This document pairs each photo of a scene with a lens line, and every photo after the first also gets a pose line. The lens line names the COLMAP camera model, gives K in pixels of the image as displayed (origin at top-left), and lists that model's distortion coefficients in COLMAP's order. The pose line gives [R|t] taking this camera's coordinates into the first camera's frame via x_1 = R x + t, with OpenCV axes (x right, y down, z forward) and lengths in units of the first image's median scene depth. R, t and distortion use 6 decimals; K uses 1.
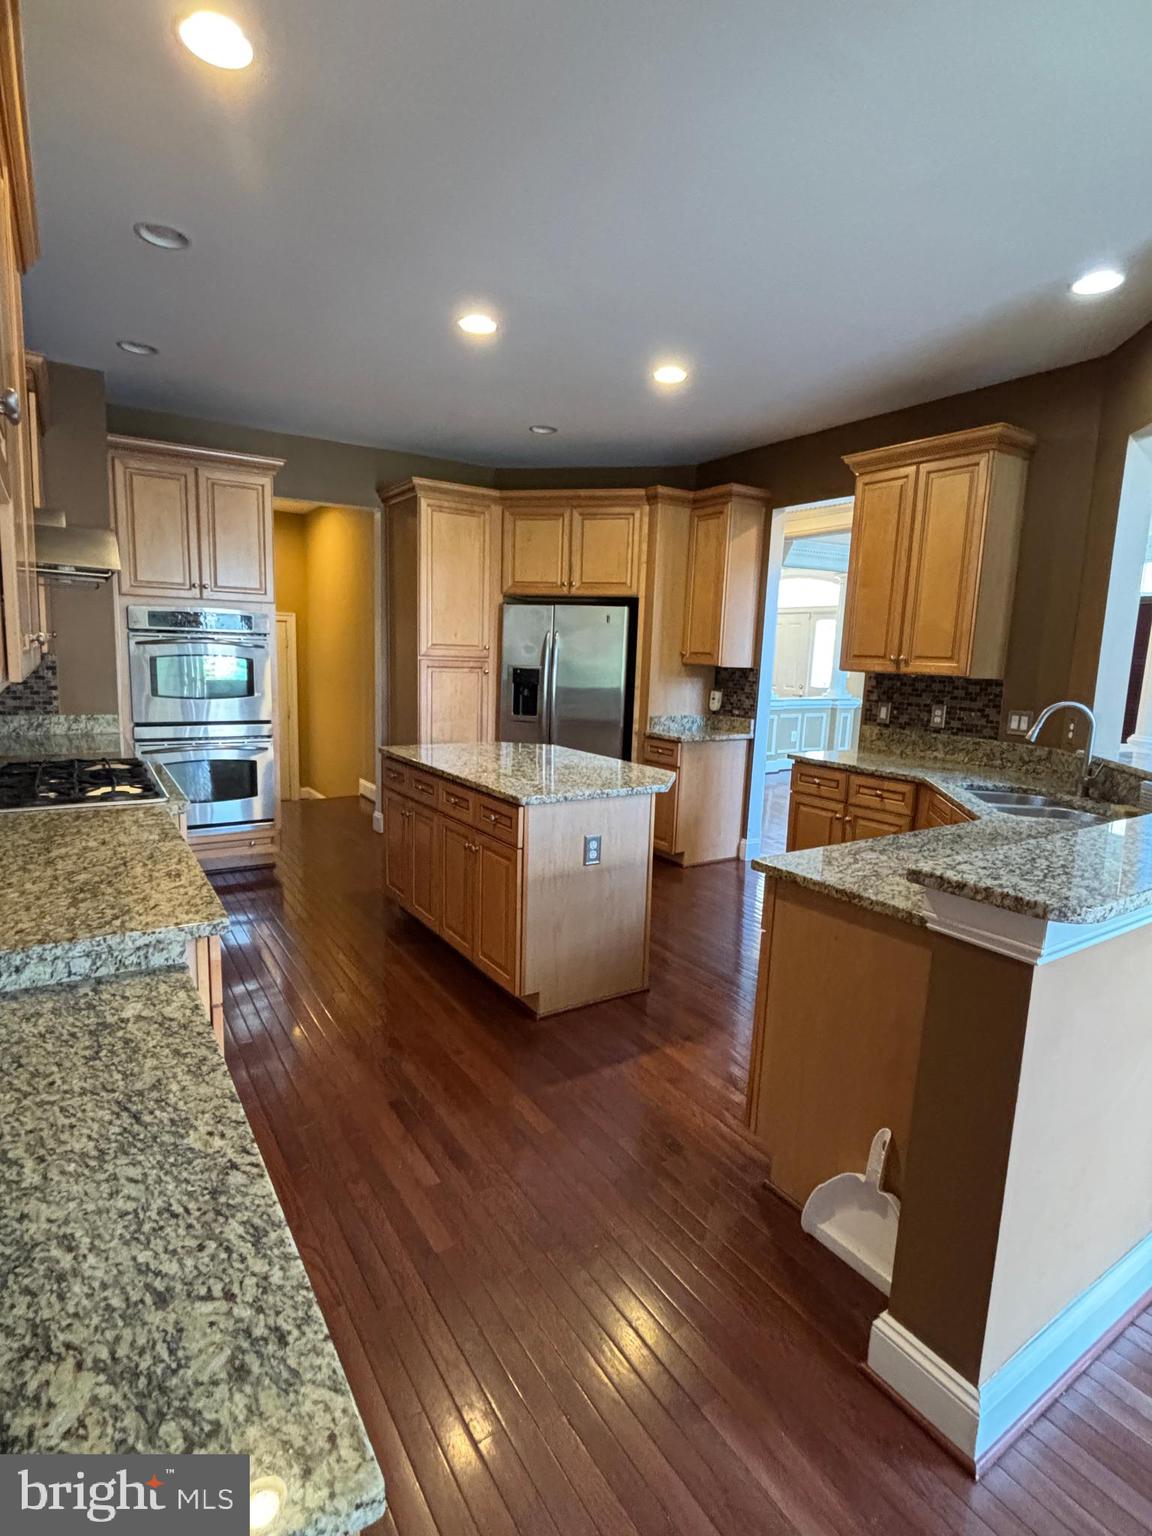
lens RADIAL K [[779.4, 0, 578.5], [0, 779.4, 765.8], [0, 0, 1]] dist [-0.002675, 0.001878]
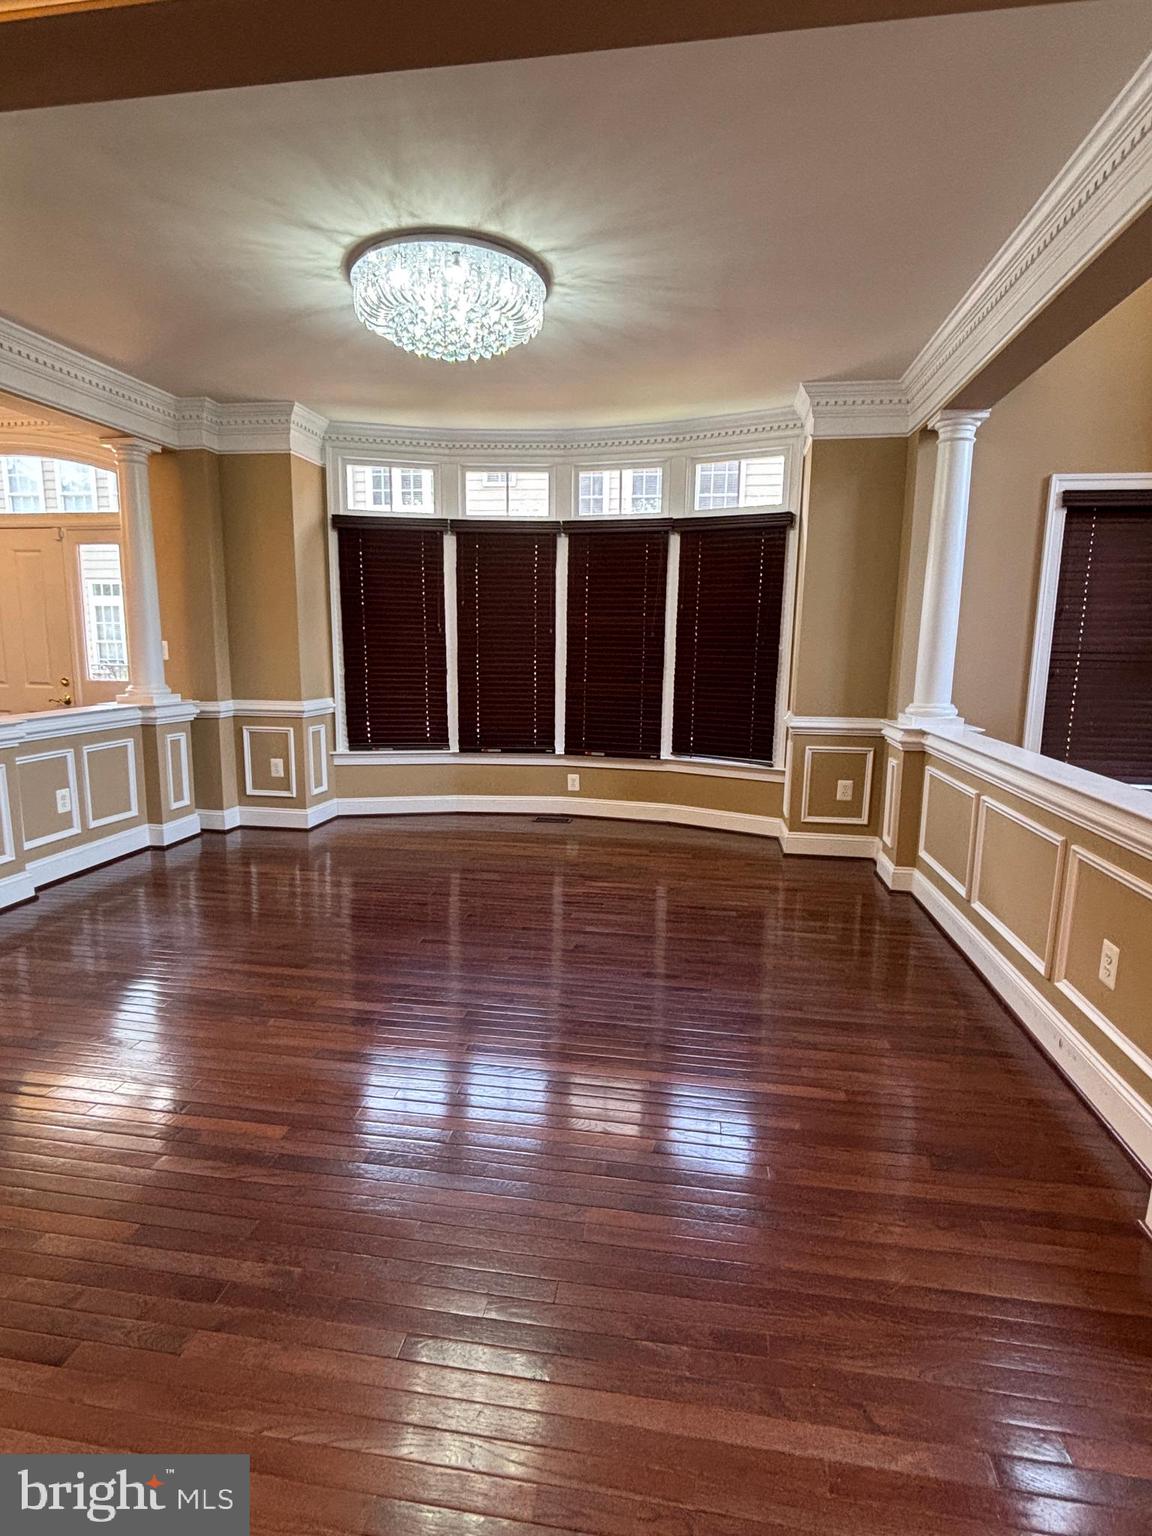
lens RADIAL K [[779.4, 0, 577.1], [0, 779.4, 768.7], [0, 0, 1]] dist [-0.002675, 0.001878]
pose [[0.671360, -0.143958, 0.727015, 0.149732], [0.124757, 0.988907, 0.080610, -0.053676], [-0.730555, 0.036581, 0.681873, 0.470734]]
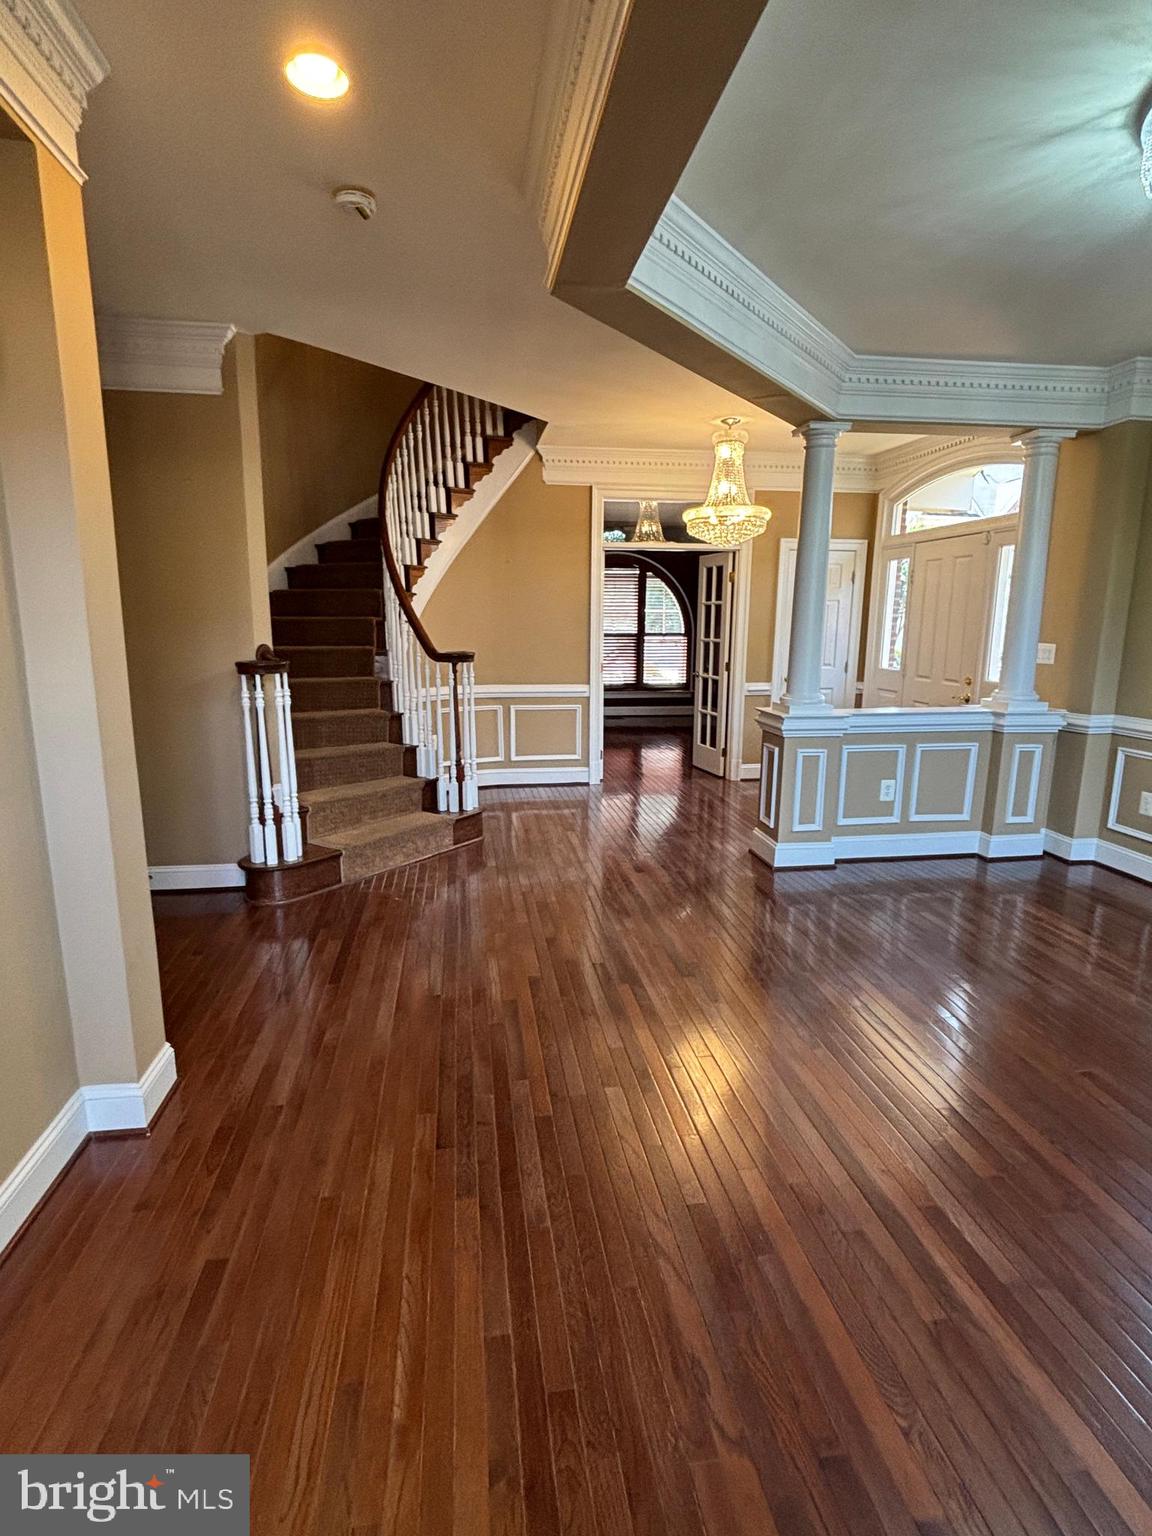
lens RADIAL K [[779.4, 0, 574.2], [0, 779.4, 769.6], [0, 0, 1]] dist [-0.002675, 0.001878]
pose [[0.912022, 0.049215, -0.407178, 0.287618], [-0.038822, 0.998676, 0.033753, -0.058008], [0.408300, -0.014976, 0.912725, 0.464464]]
